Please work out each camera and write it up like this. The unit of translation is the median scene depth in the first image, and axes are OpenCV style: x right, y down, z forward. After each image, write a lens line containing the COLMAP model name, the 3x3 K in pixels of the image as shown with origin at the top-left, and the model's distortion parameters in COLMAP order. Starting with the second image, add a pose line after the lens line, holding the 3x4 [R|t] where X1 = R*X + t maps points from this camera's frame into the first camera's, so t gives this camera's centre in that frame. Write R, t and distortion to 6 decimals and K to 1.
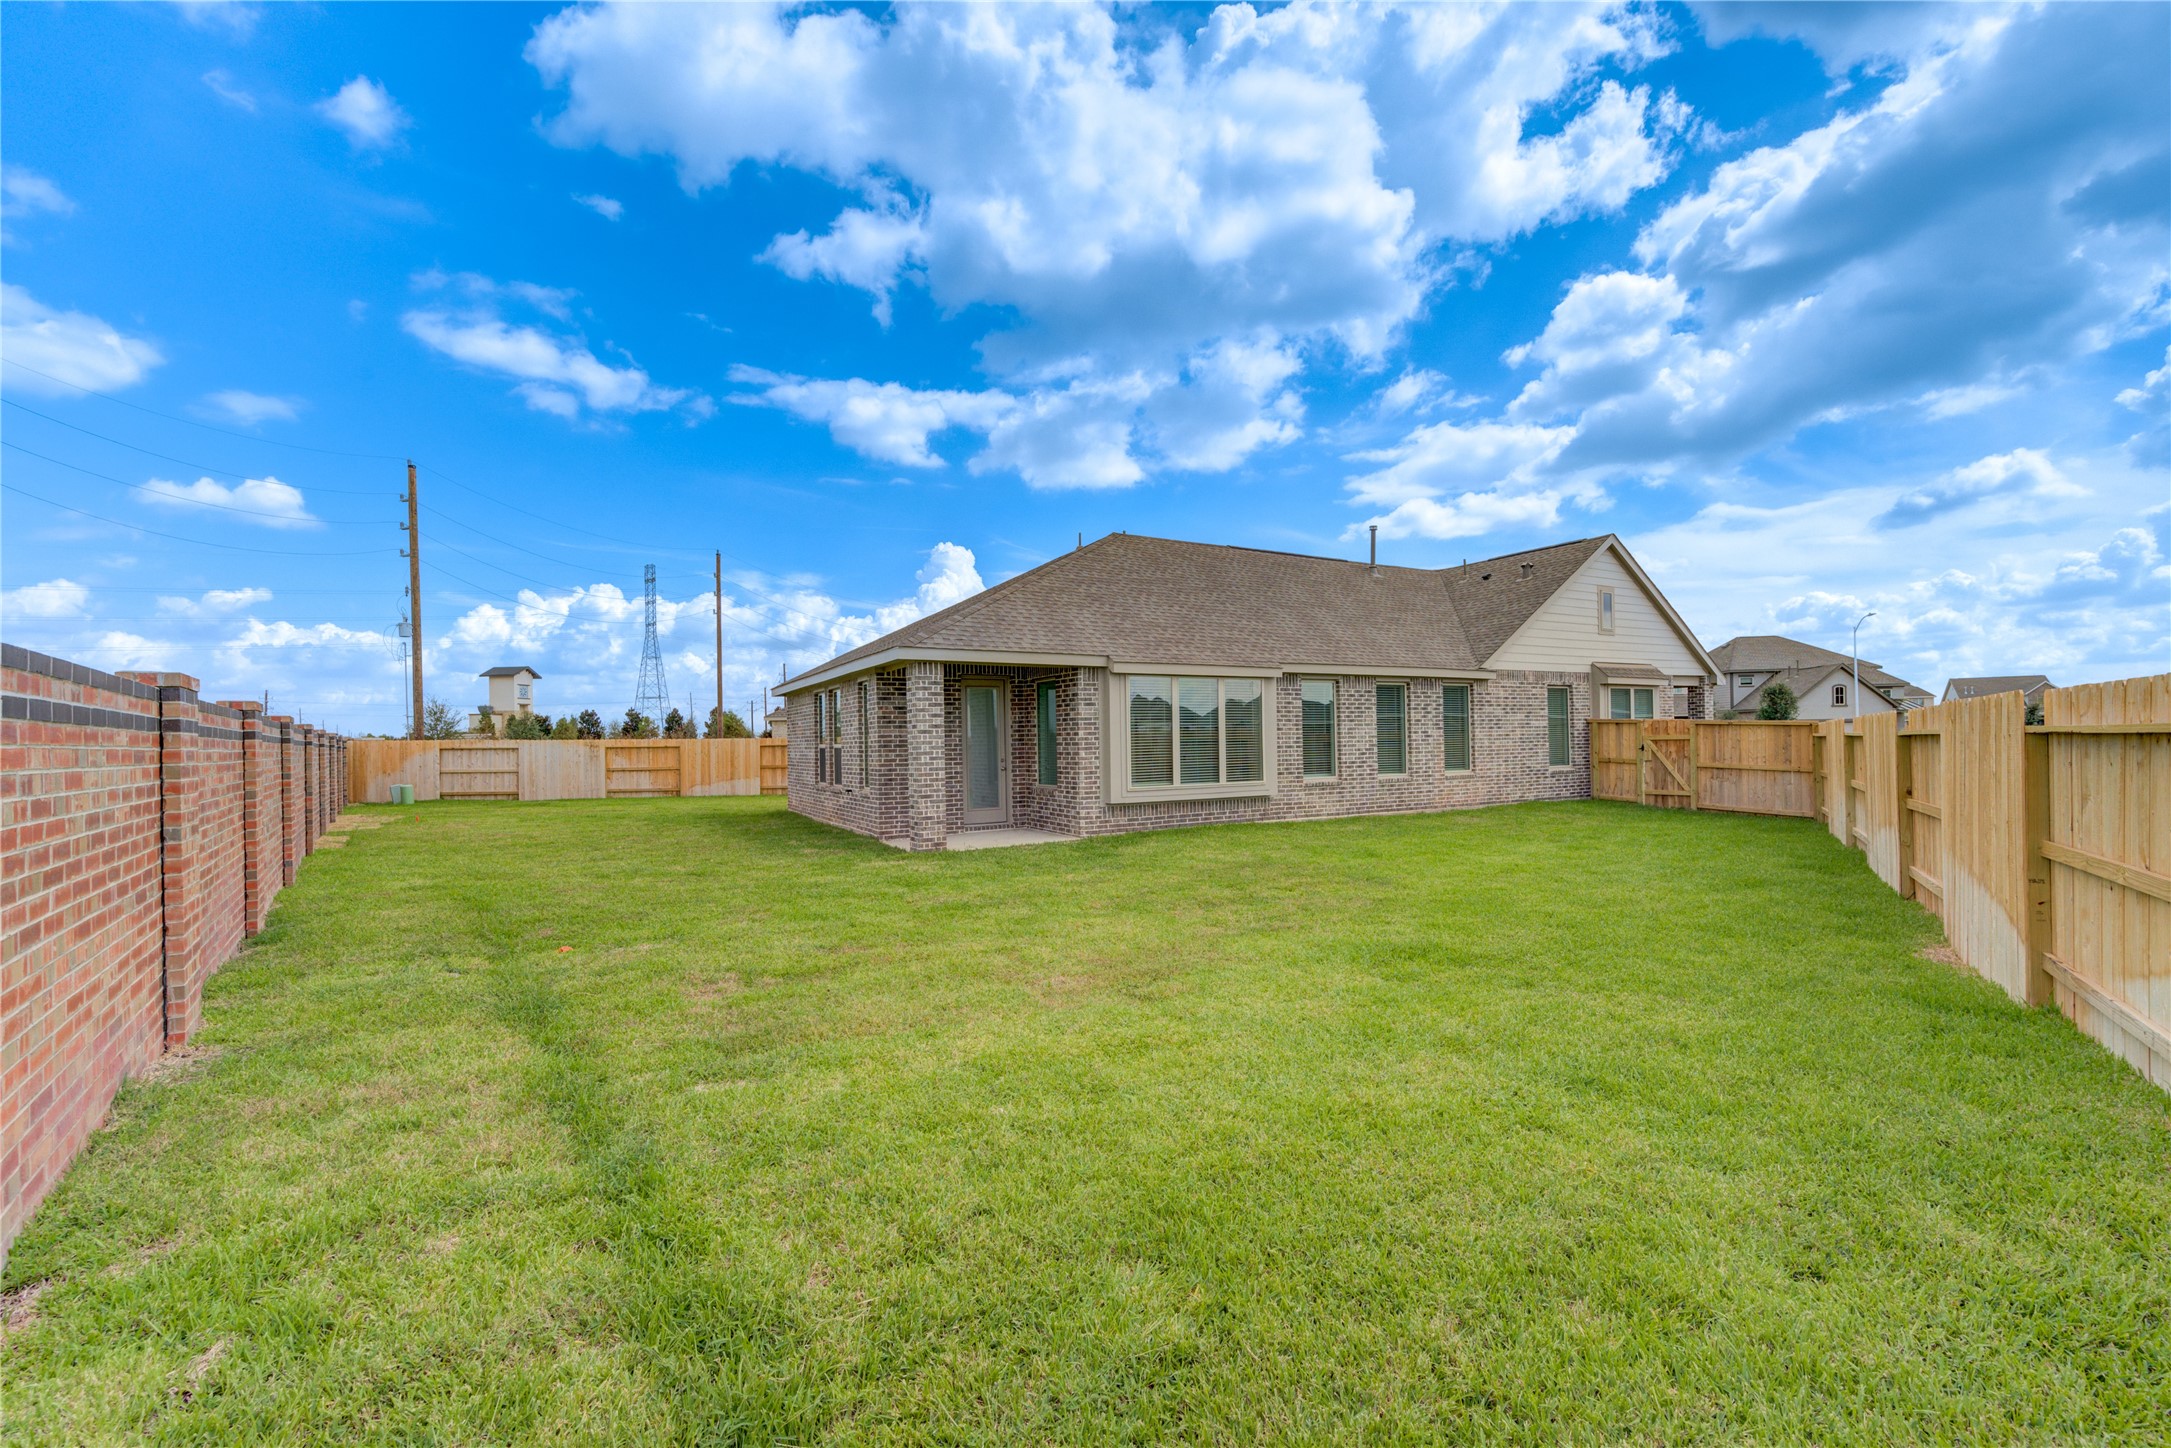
lens RADIAL K [[941.4, 0, 1085.5], [0, 941.4, 724.0], [0, 0, 1]] dist [-0.002416, -0.000047]
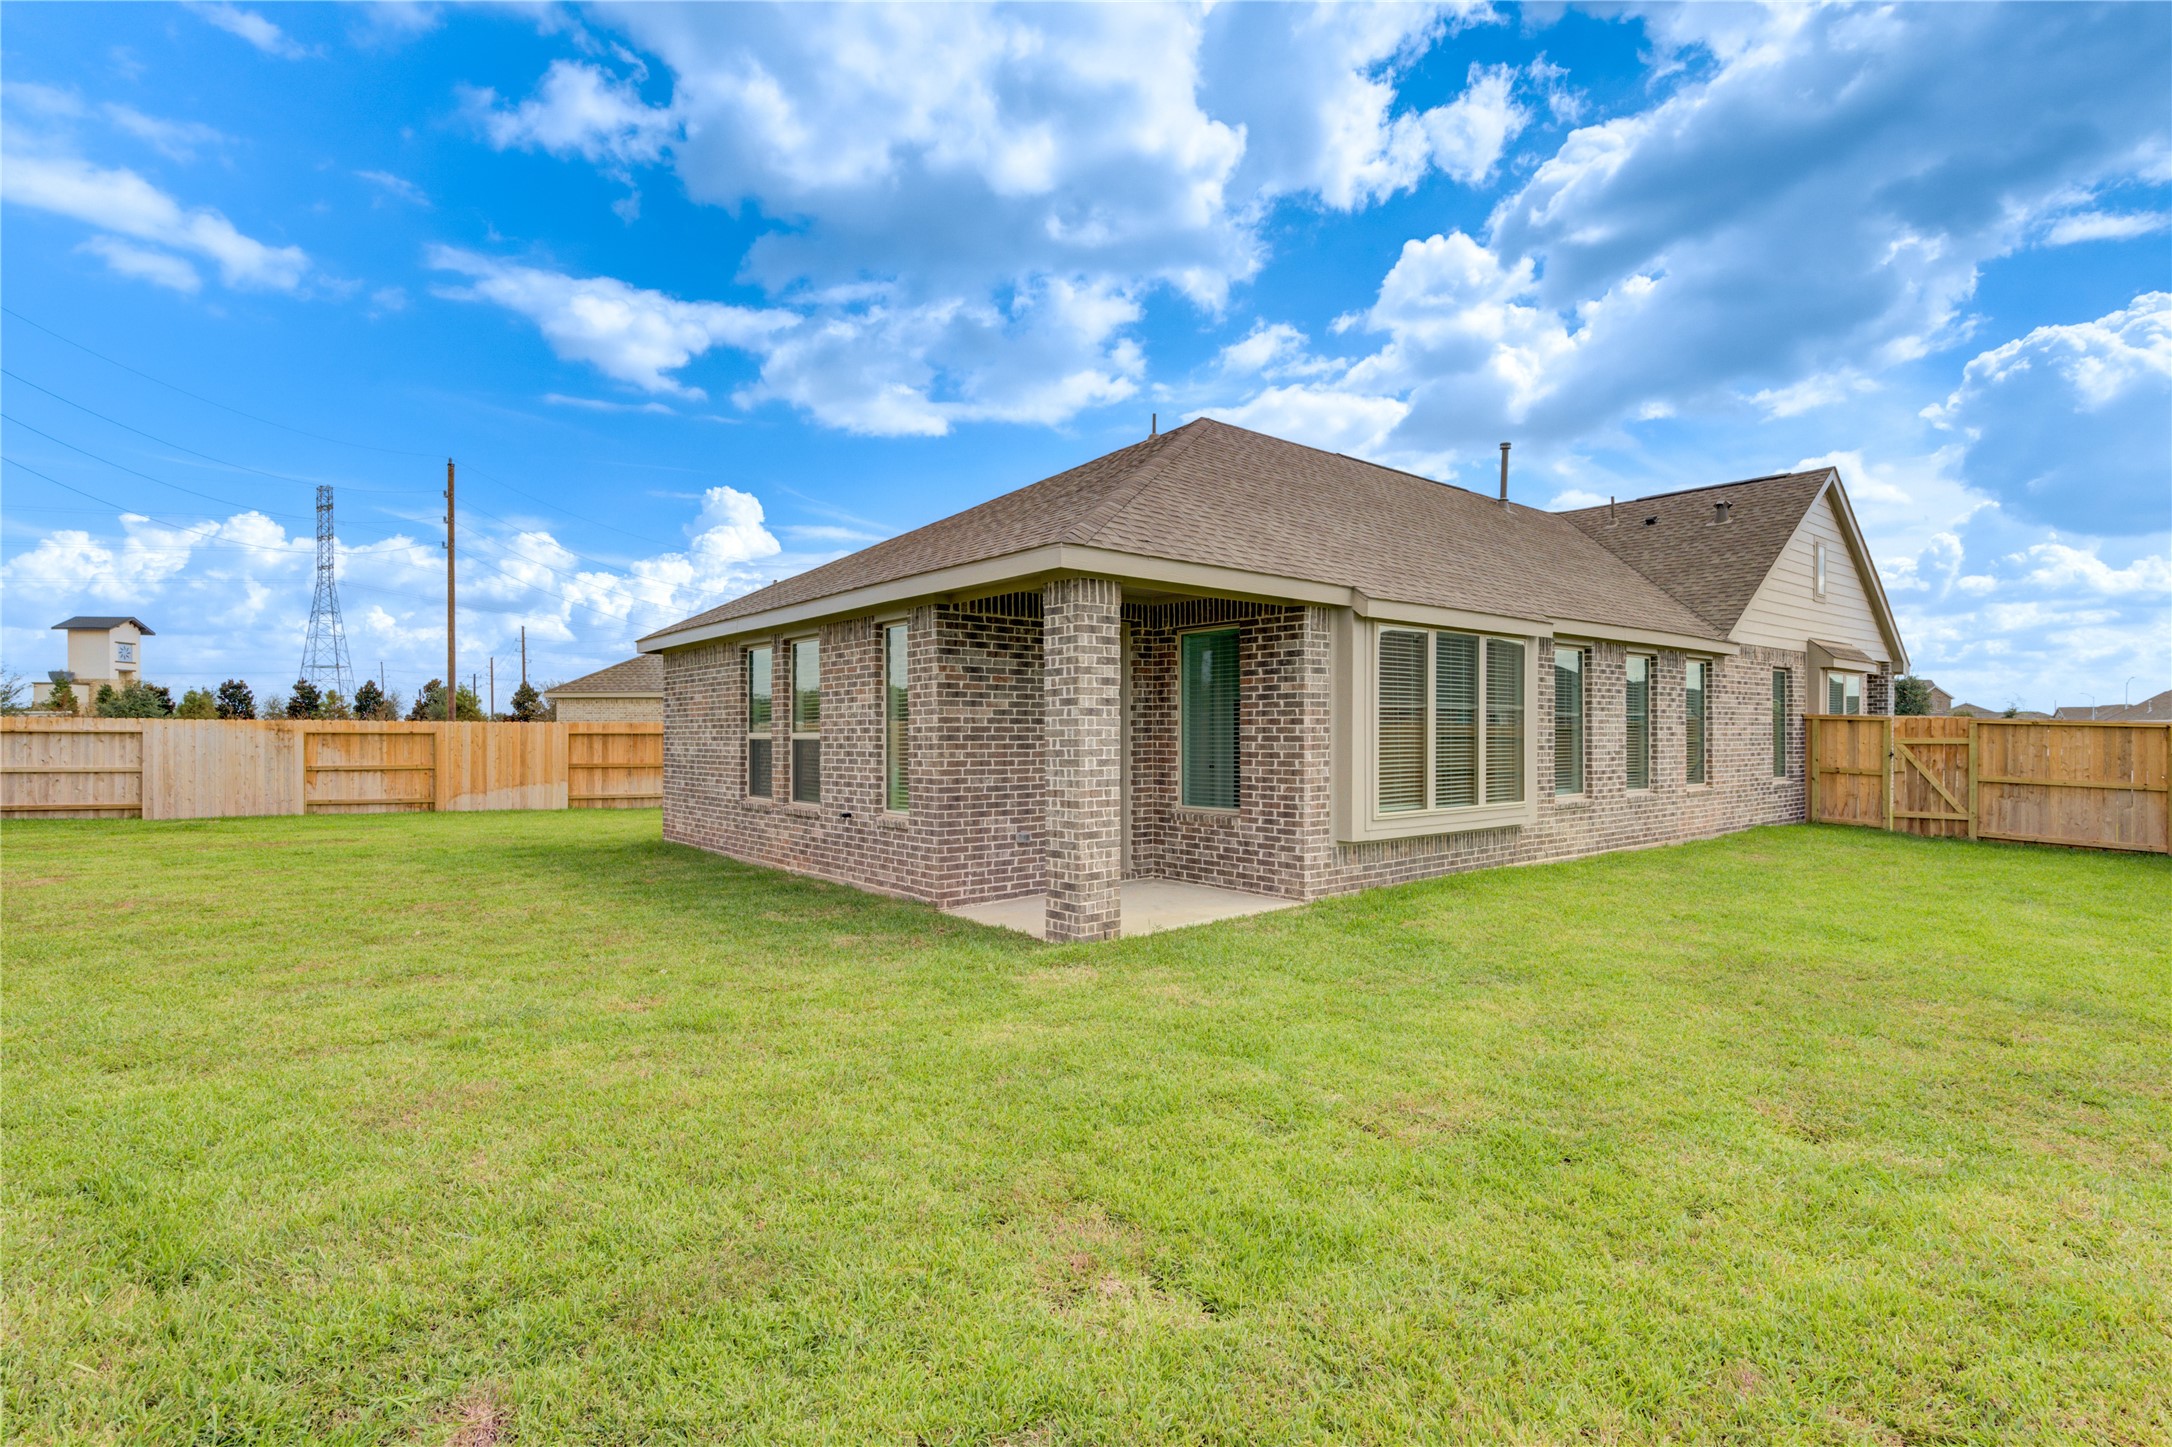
lens RADIAL K [[1089.6, 0, 1086.0], [0, 1089.6, 723.5], [0, 0, 1]] dist [0.003880, 0.000229]
pose [[0.982318, 0.016884, 0.186457, -0.181337], [-0.018213, 0.999819, 0.005416, 0.007359], [-0.186332, -0.008717, 0.982448, 0.259501]]
